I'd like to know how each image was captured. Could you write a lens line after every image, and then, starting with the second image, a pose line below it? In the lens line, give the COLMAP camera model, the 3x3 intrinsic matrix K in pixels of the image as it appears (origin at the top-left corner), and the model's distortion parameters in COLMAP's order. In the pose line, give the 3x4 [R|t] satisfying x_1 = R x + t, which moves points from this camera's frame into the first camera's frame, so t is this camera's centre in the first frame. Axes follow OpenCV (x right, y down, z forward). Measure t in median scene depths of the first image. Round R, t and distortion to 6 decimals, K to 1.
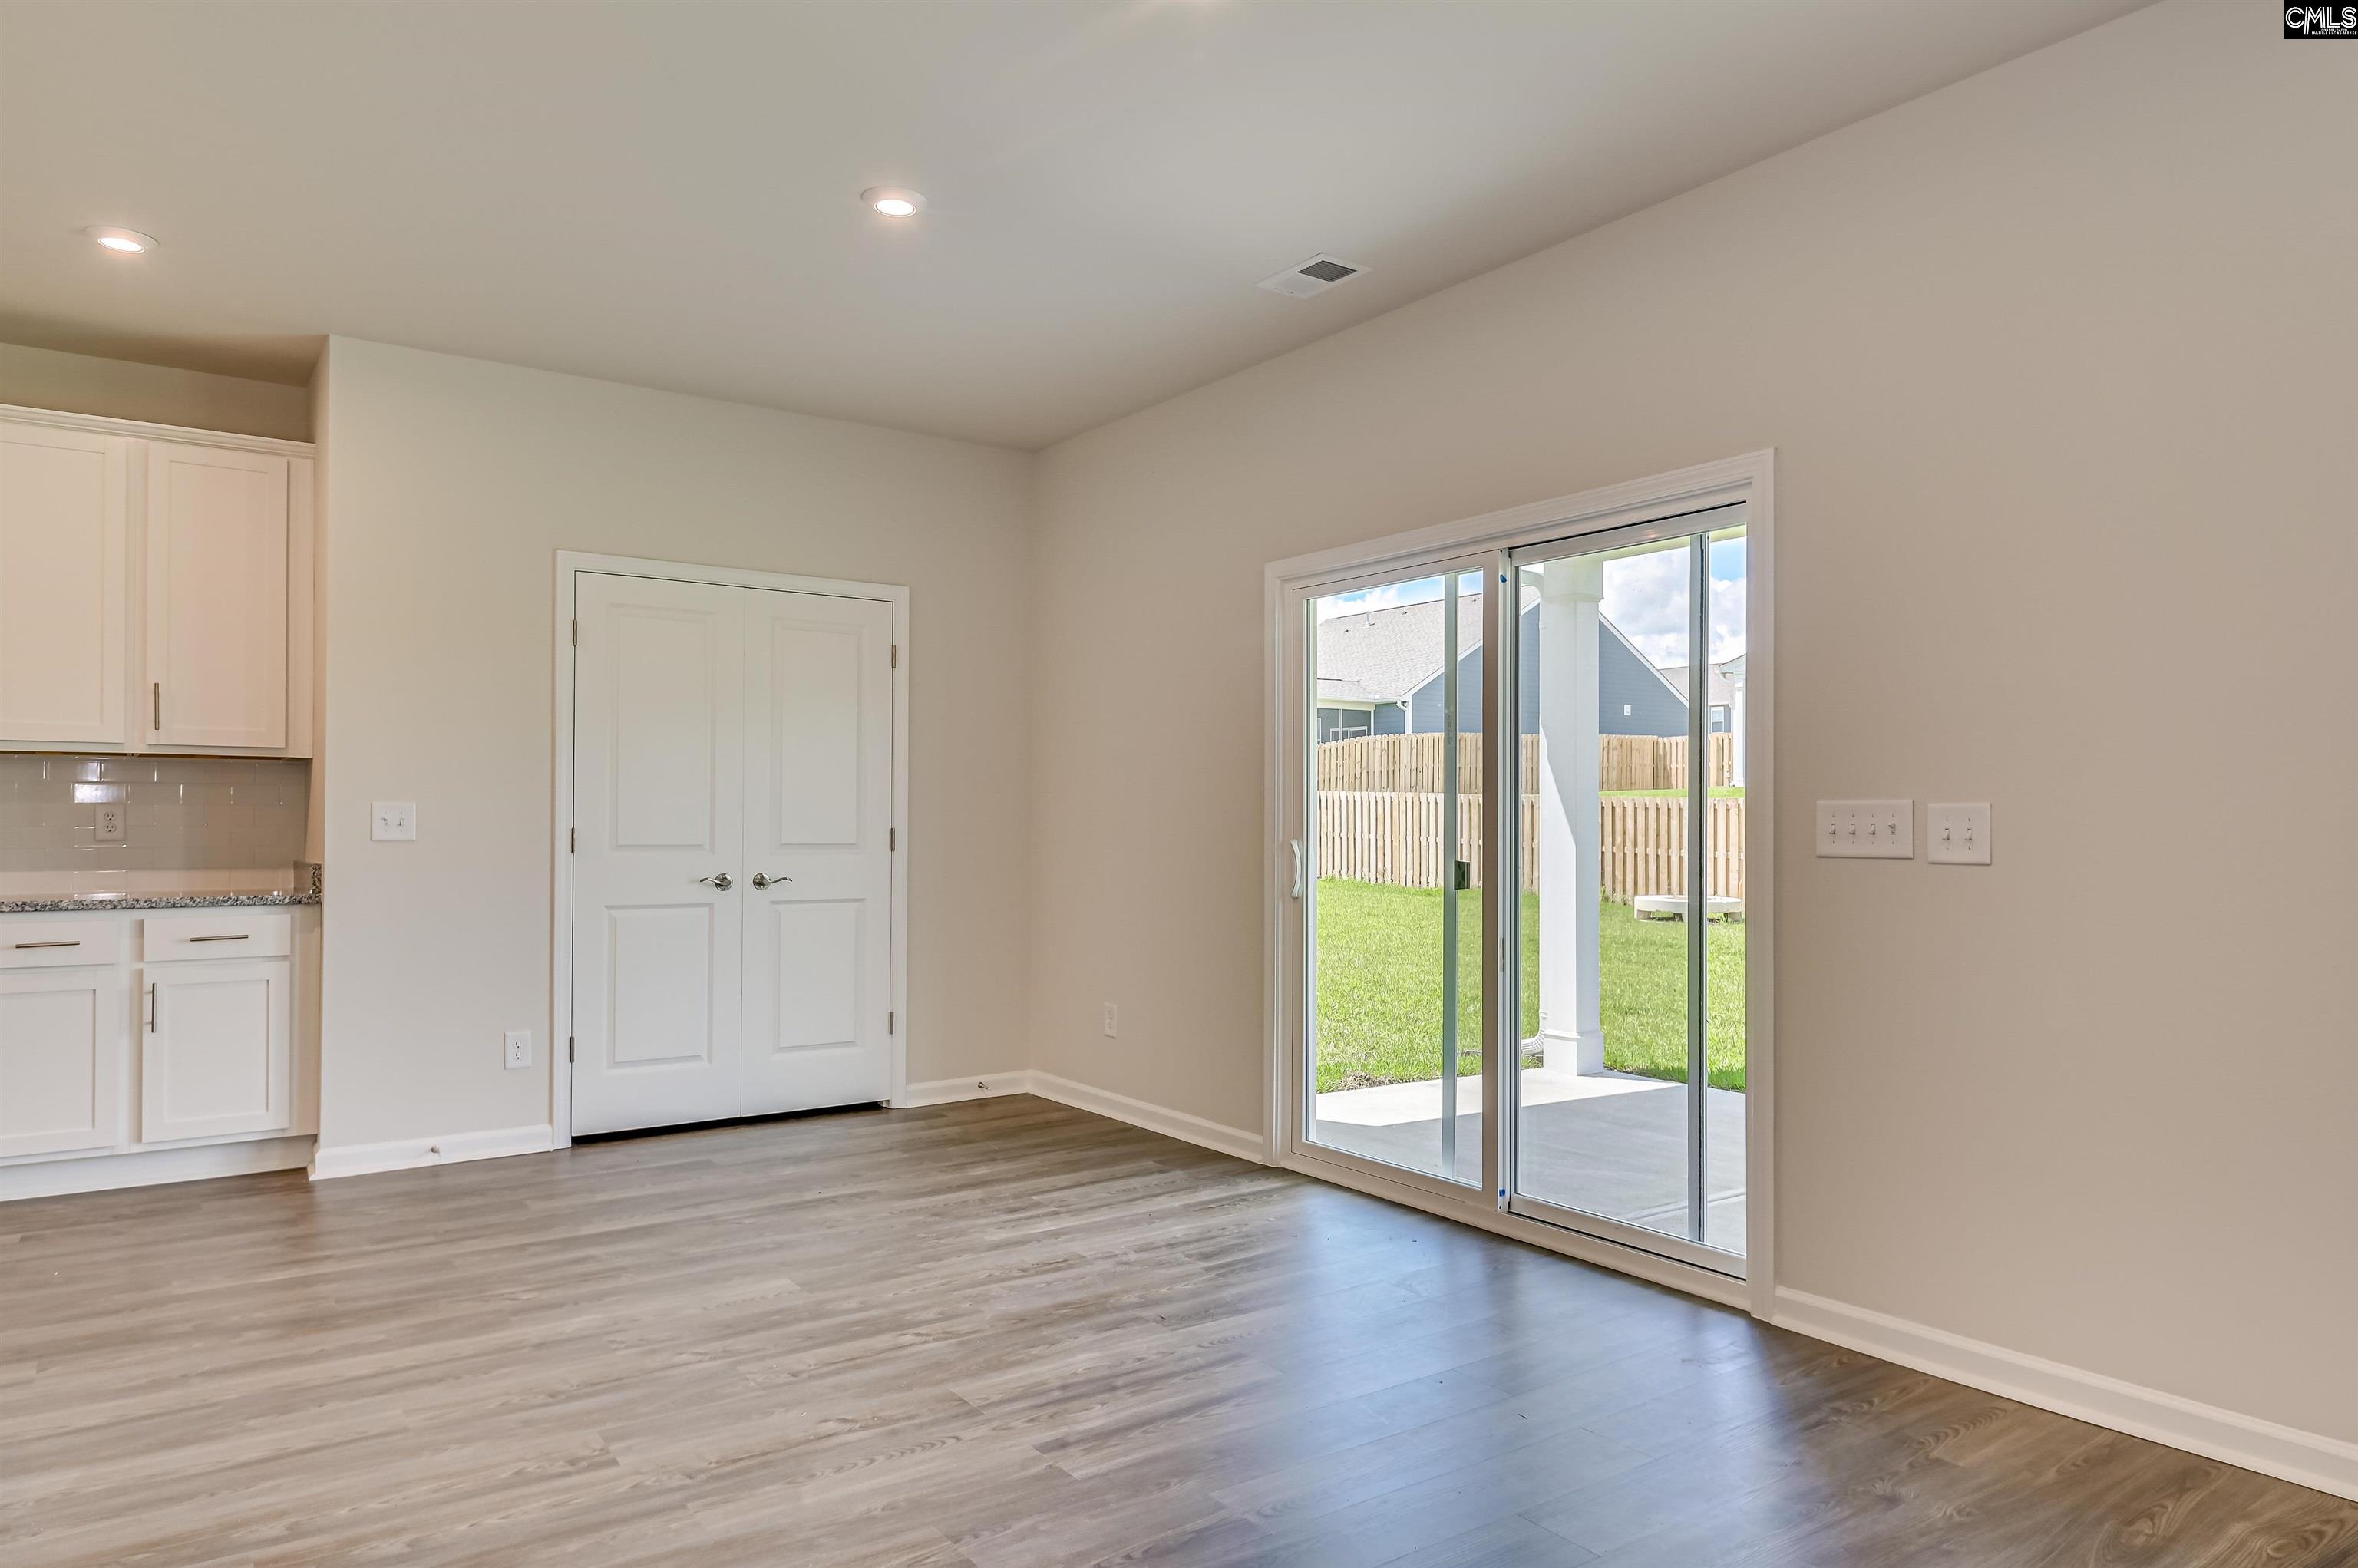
lens RADIAL K [[1463.5, 0, 1179.0], [0, 1463.5, 784.0], [0, 0, 1]] dist [0.003078, 0.000023]
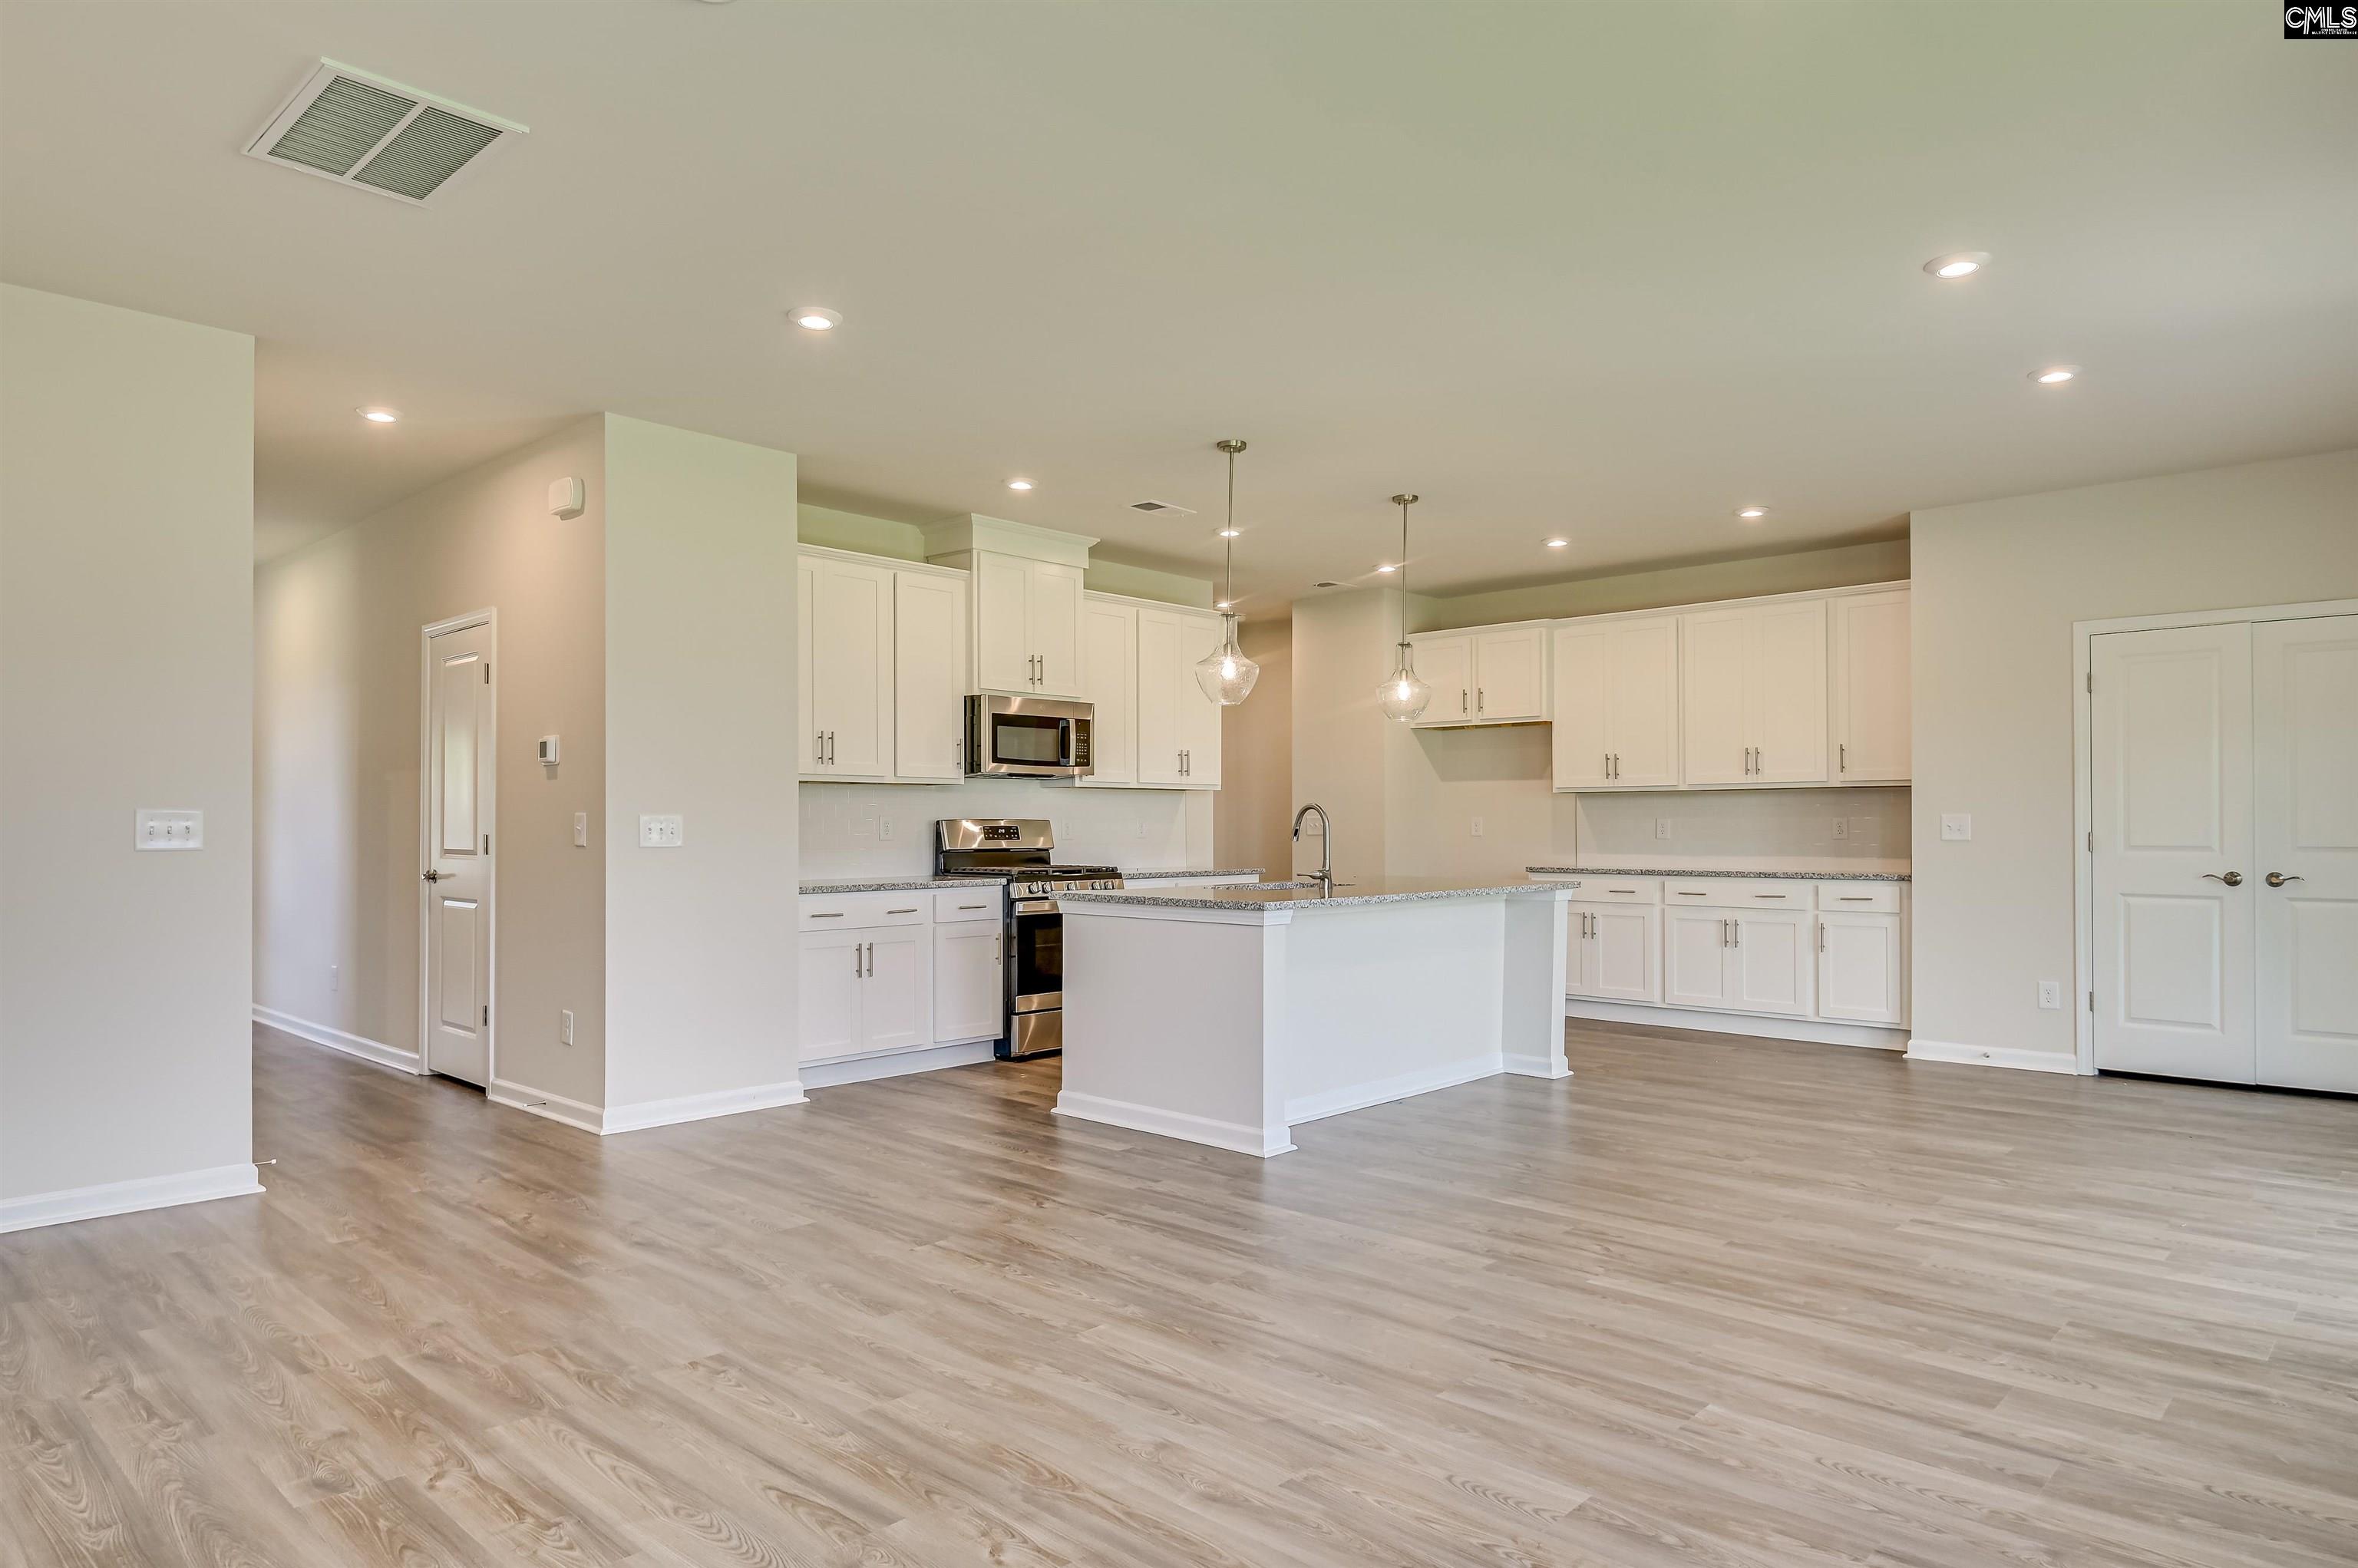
lens RADIAL K [[1408.0, 0, 1175.4], [0, 1408.0, 826.0], [0, 0, 1]] dist [0.000989, -0.002368]
pose [[0.199665, -0.002040, -0.979862, 0.716693], [0.030200, 0.999536, 0.004073, -0.005698], [0.979399, -0.030405, 0.199634, -0.052507]]
